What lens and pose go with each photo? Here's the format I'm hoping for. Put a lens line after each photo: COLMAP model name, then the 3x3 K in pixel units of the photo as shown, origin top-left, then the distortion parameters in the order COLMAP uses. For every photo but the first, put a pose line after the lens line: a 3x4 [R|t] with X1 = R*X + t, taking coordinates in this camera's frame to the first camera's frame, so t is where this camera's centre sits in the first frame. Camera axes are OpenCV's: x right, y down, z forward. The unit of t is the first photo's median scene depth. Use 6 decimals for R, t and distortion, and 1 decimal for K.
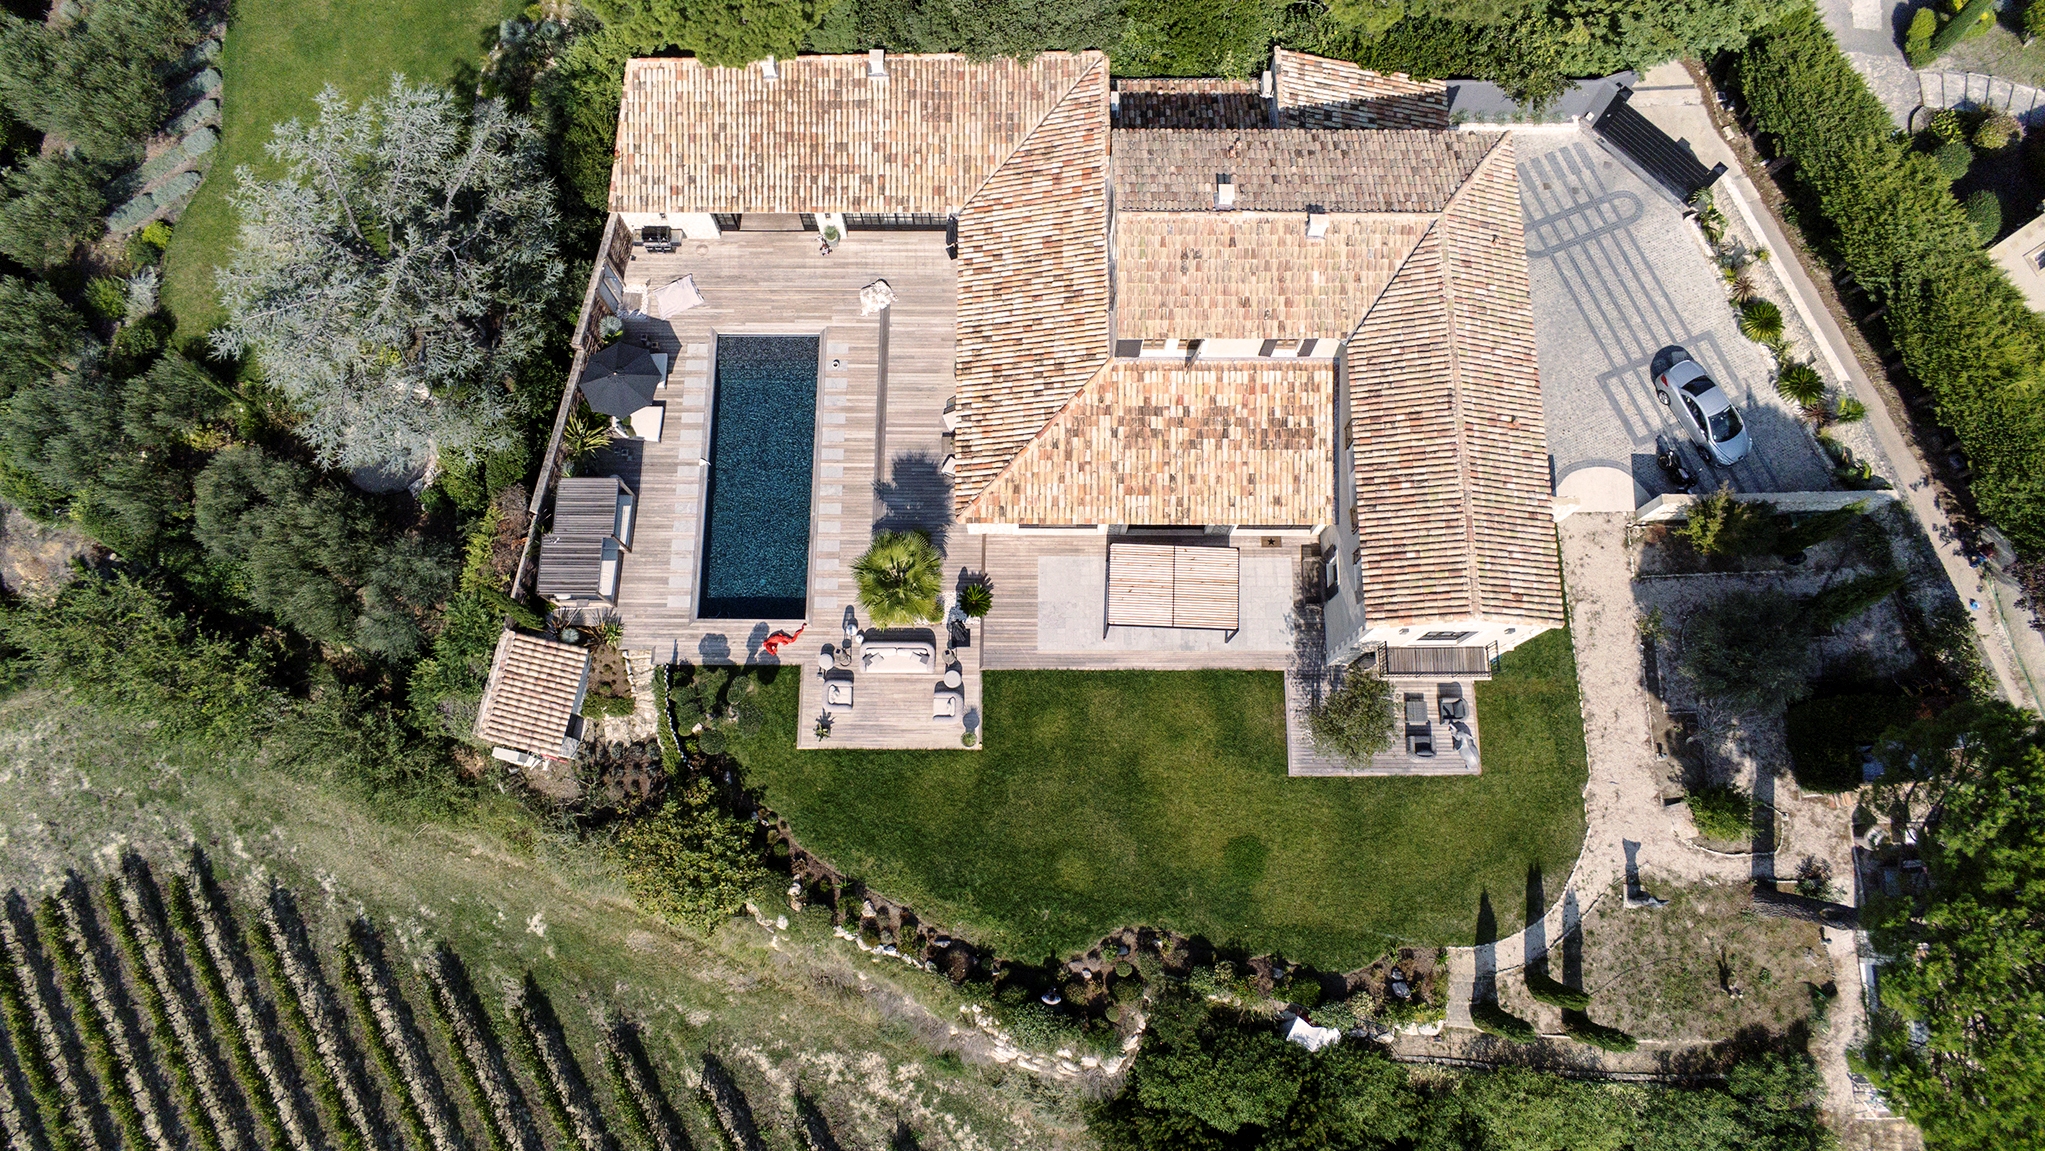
lens RADIAL K [[1259.0, 0, 1048.5], [0, 1259.0, 563.4], [0, 0, 1]] dist [-0.035522, 0.001313]
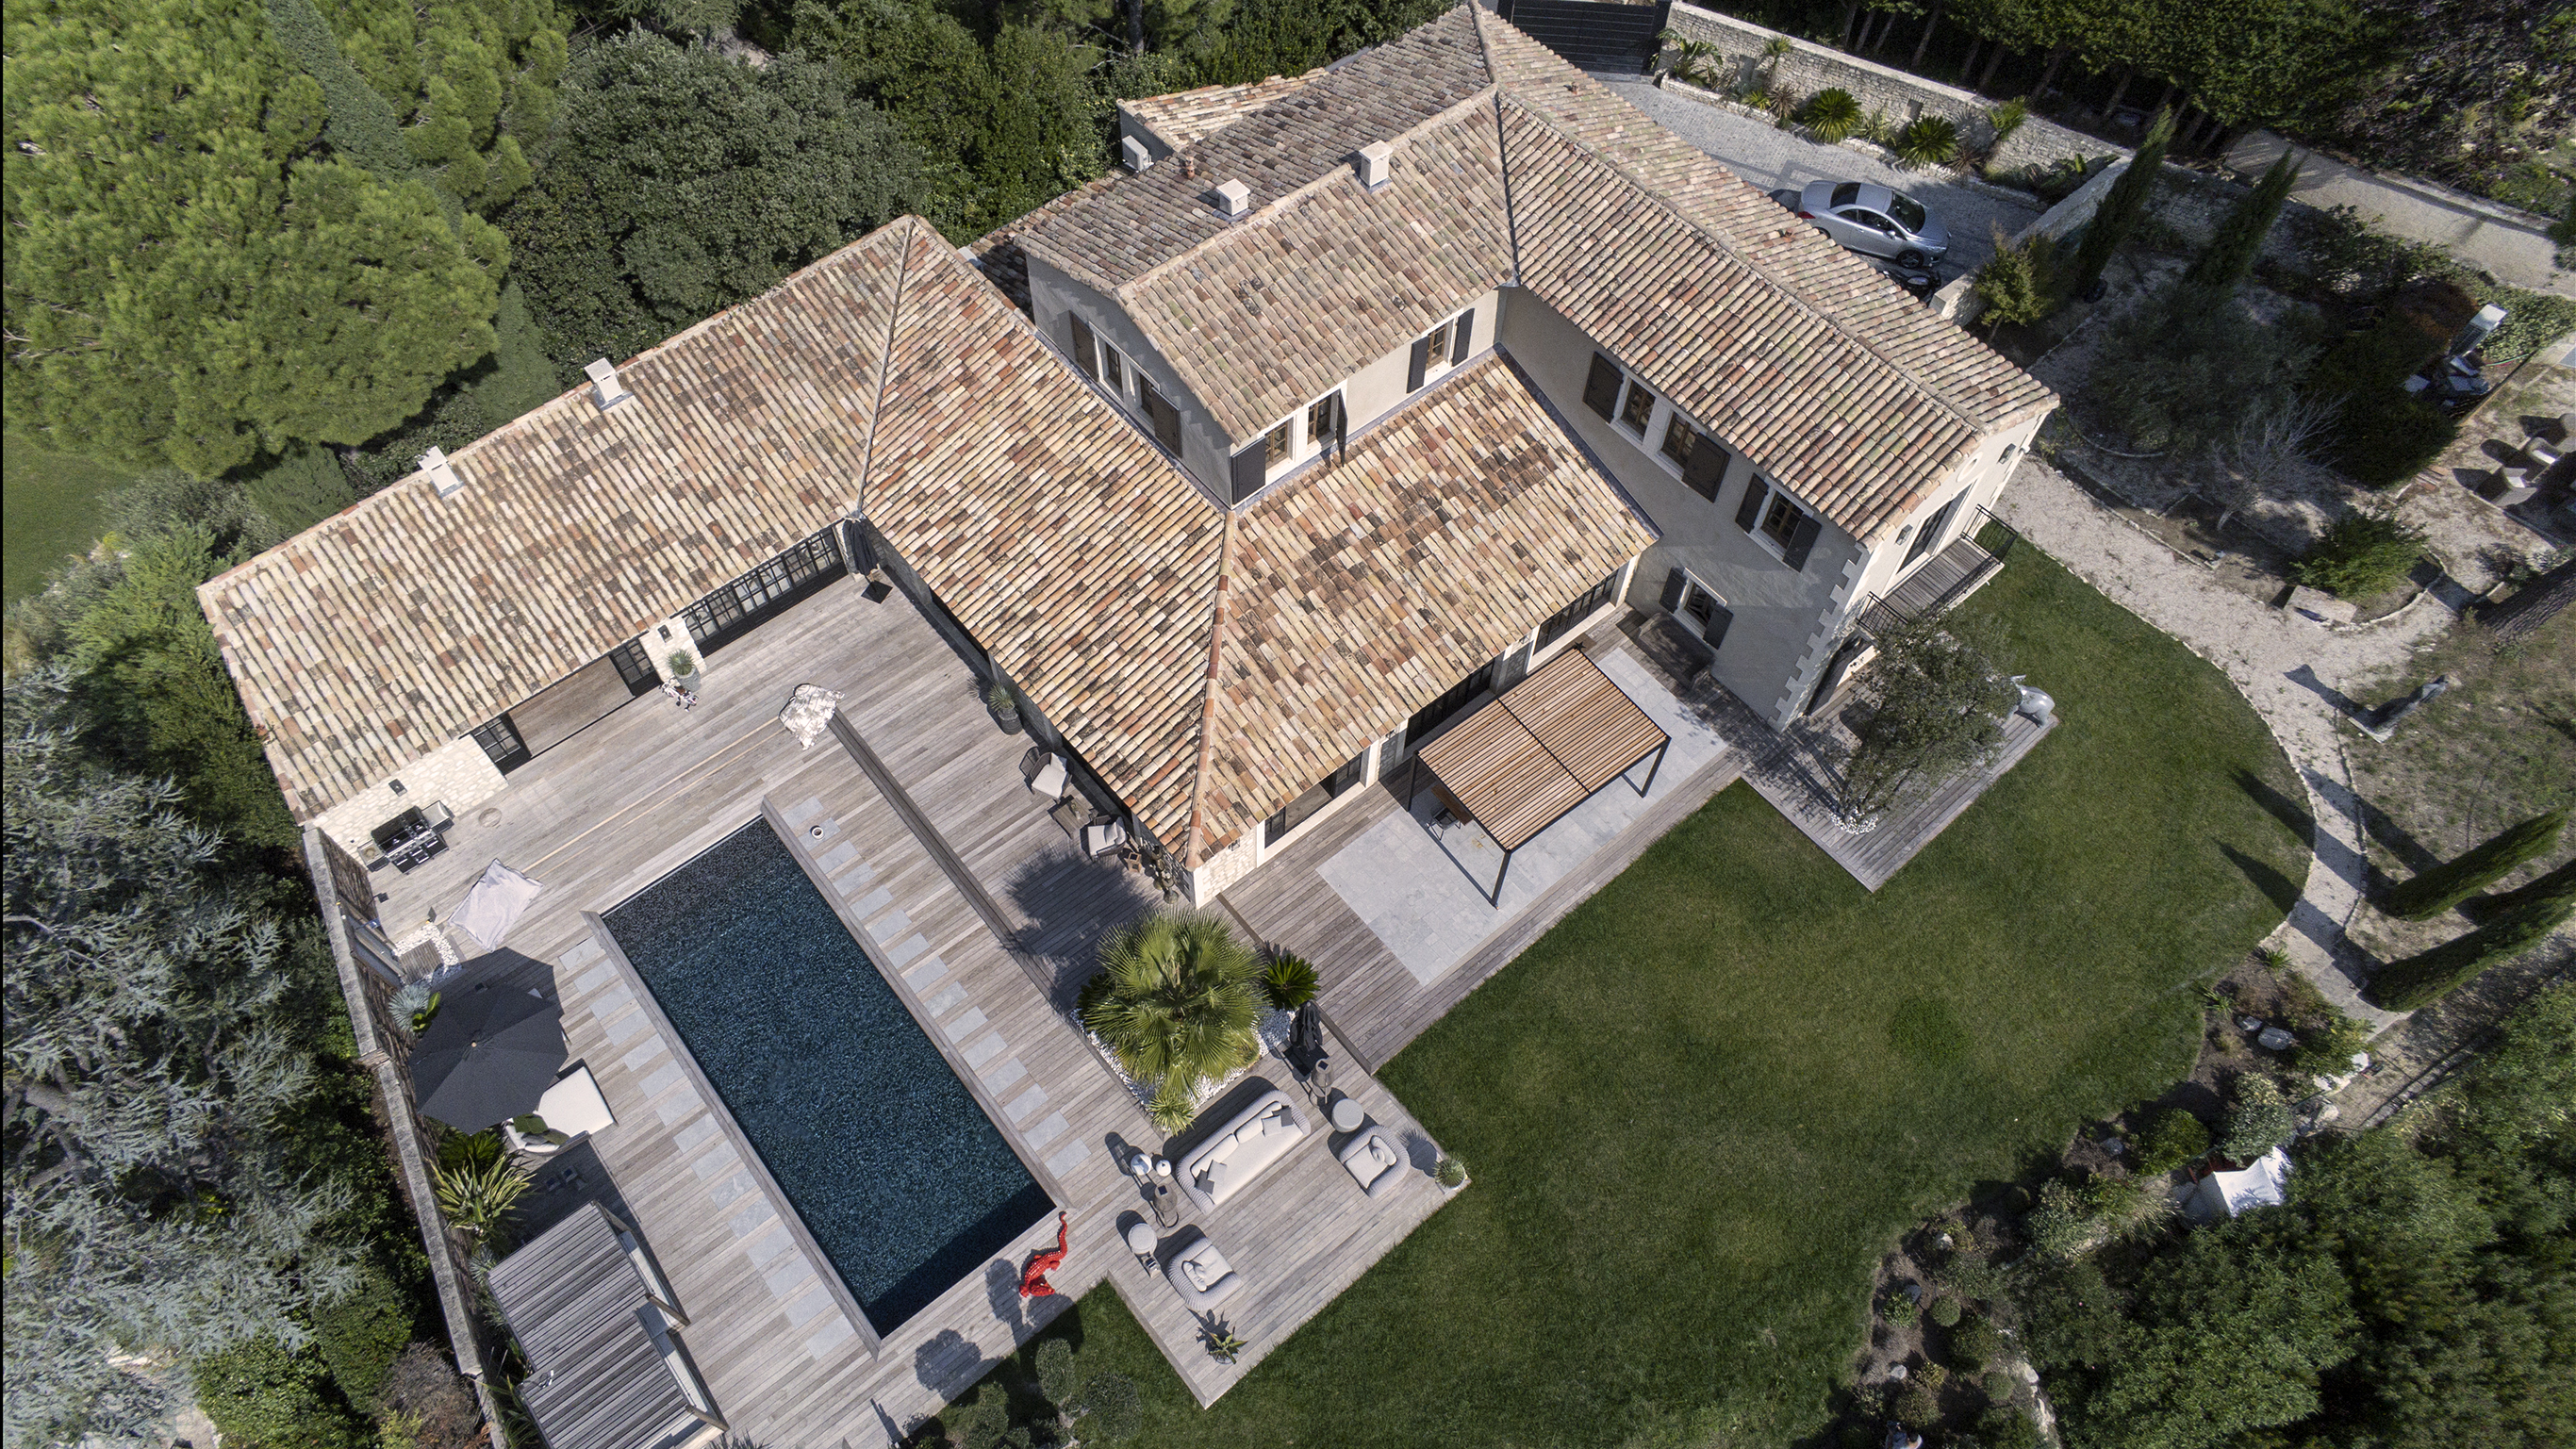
lens RADIAL K [[1559.6, 0, 1280.9], [0, 1559.6, 755.0], [0, 0, 1]] dist [-0.024266, -0.001437]
pose [[0.773731, -0.549124, 0.315916, -0.224178], [0.616038, 0.768484, -0.173004, 0.070149], [-0.147776, 0.328475, 0.932881, 0.318420]]
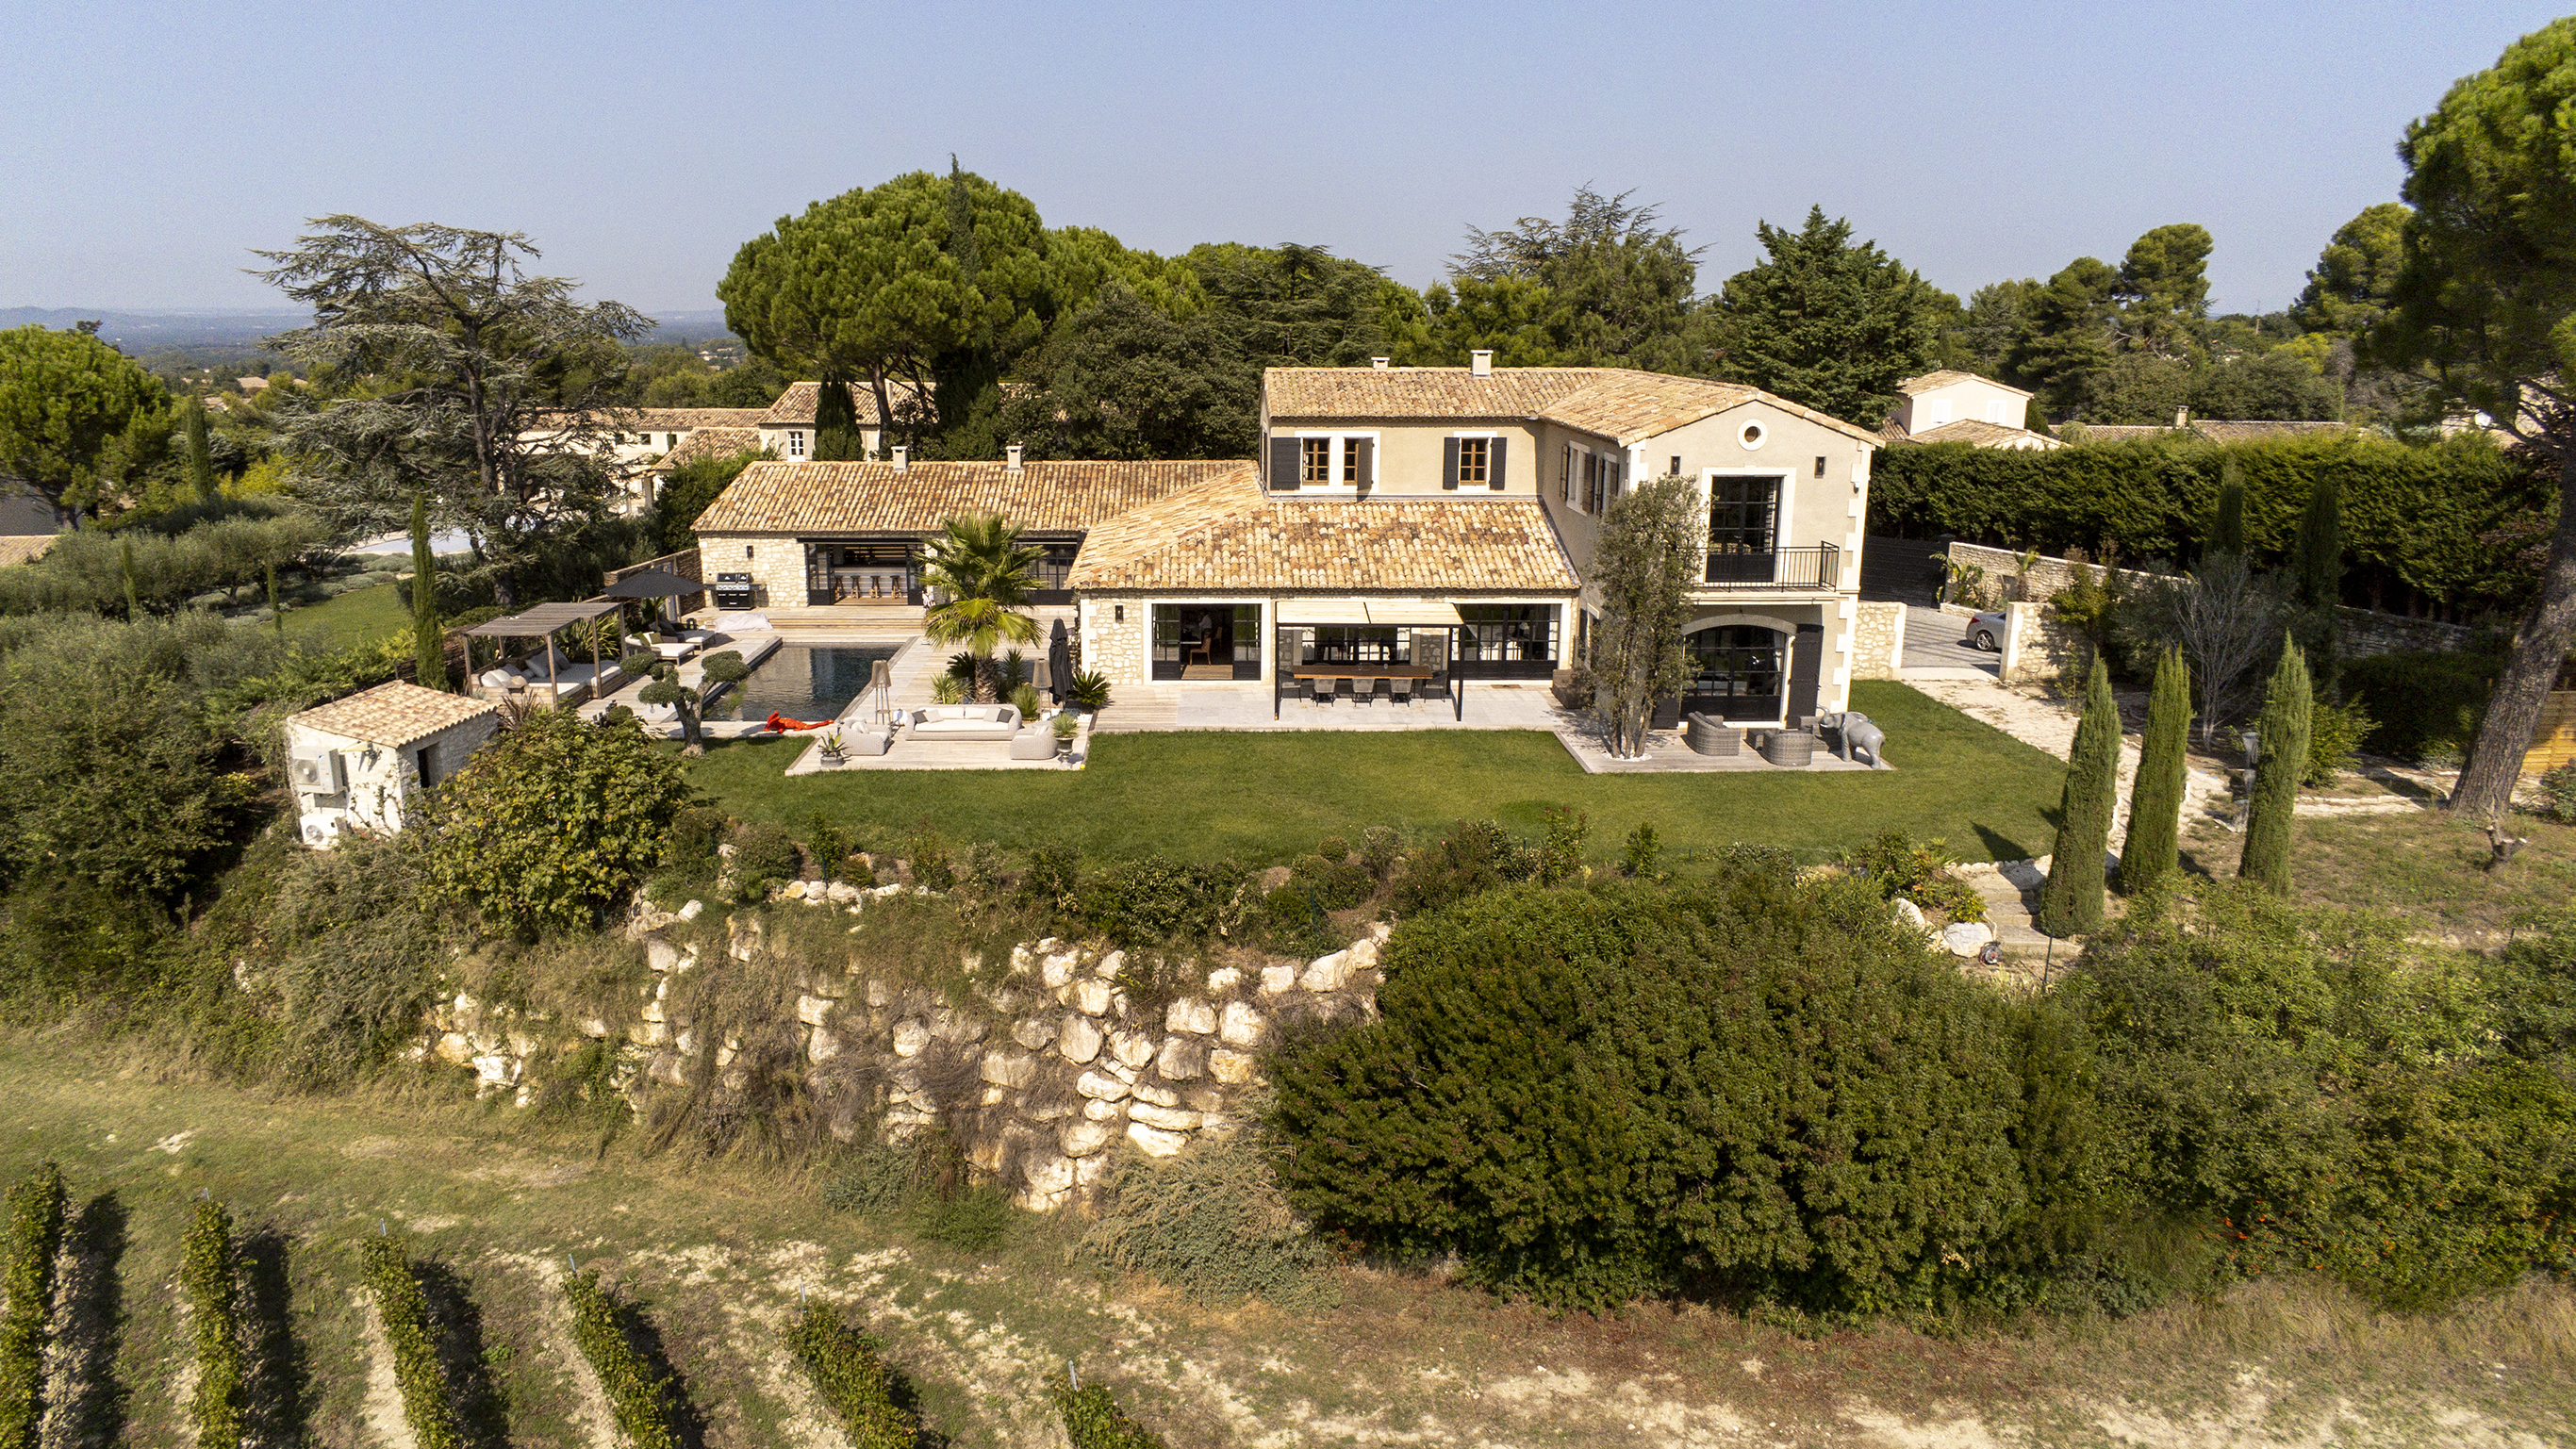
lens RADIAL K [[1694.1, 0, 1288.0], [0, 1694.1, 724.5], [0, 0, 1]] dist [-0.047434, 0.002740]
pose [[0.998626, -0.039295, 0.034680, 0.018178], [0.049240, 0.476826, -0.877617, 0.856039], [0.017950, 0.878119, 0.478106, 0.574748]]
